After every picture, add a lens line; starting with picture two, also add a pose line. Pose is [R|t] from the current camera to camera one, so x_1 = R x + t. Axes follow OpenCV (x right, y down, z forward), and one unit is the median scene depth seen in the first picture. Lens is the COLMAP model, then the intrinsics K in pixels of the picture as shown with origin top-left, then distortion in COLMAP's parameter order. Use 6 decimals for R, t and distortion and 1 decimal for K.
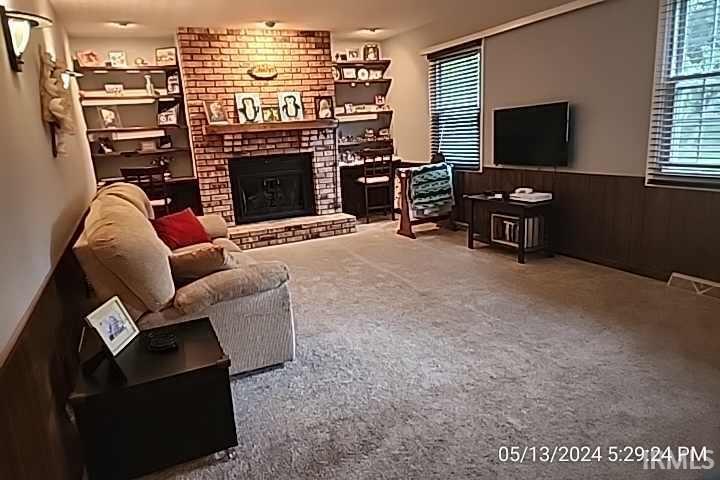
lens RADIAL K [[482.6, 0, 360.0], [0, 482.6, 240.0], [0, 0, 1]] dist [0.040091, -0.003559]
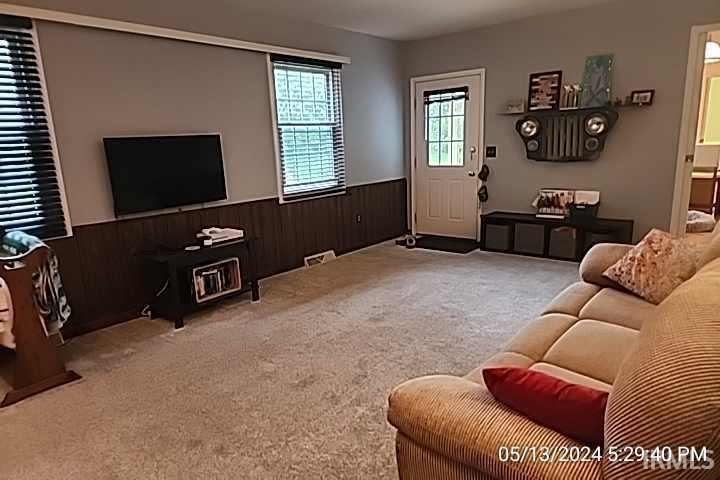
lens RADIAL K [[482.6, 0, 360.0], [0, 482.6, 240.0], [0, 0, 1]] dist [0.040091, -0.003559]
pose [[-0.411211, -0.098776, 0.906173, -0.562713], [0.274626, 0.934497, 0.226486, -0.210939], [-0.869187, 0.341992, -0.357149, 1.089073]]
